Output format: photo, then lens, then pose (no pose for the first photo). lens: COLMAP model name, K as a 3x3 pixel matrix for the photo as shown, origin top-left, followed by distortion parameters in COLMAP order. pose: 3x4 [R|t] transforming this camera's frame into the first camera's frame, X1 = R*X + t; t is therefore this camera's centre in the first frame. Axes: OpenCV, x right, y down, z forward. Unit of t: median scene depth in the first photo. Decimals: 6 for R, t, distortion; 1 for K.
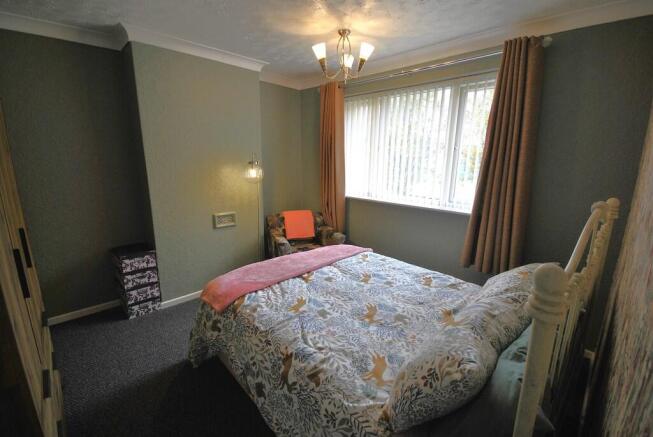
lens RADIAL K [[289.2, 0, 332.0], [0, 289.2, 221.0], [0, 0, 1]] dist [0.001996, -0.010429]
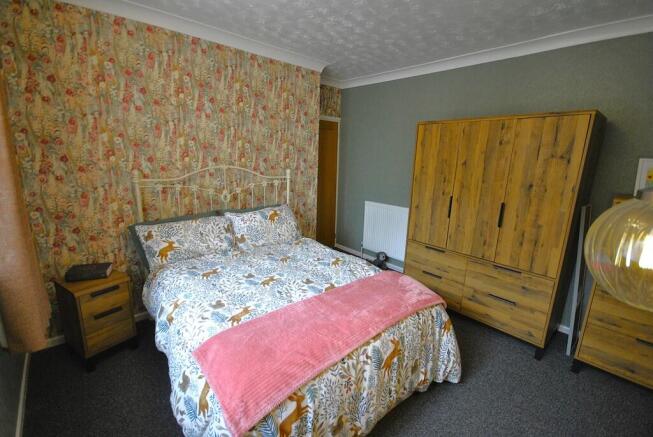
lens RADIAL K [[293.0, 0, 326.5], [0, 293.0, 218.5], [0, 0, 1]] dist [0.000859, -0.000036]
pose [[-0.996055, -0.064085, 0.061378, -0.107159], [-0.032025, 0.904686, 0.424873, -0.371480], [-0.082756, 0.421231, -0.903170, 1.678345]]
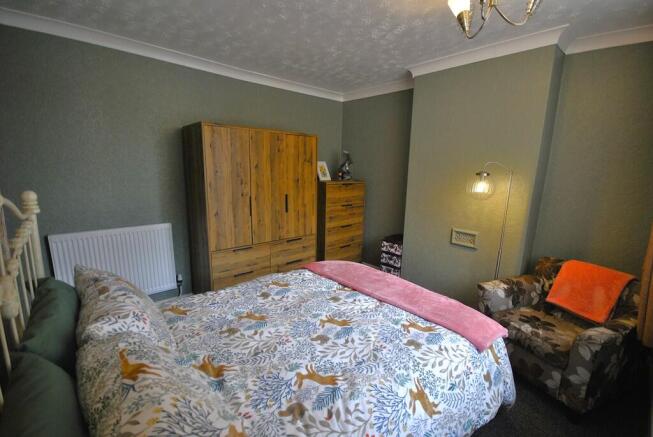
lens RADIAL K [[289.2, 0, 332.0], [0, 289.2, 221.0], [0, 0, 1]] dist [0.001996, -0.010429]
pose [[-0.050237, 0.163230, -0.985308, 0.769923], [-0.238596, 0.956026, 0.170544, -0.161775], [0.969819, 0.243659, -0.009081, 0.895269]]
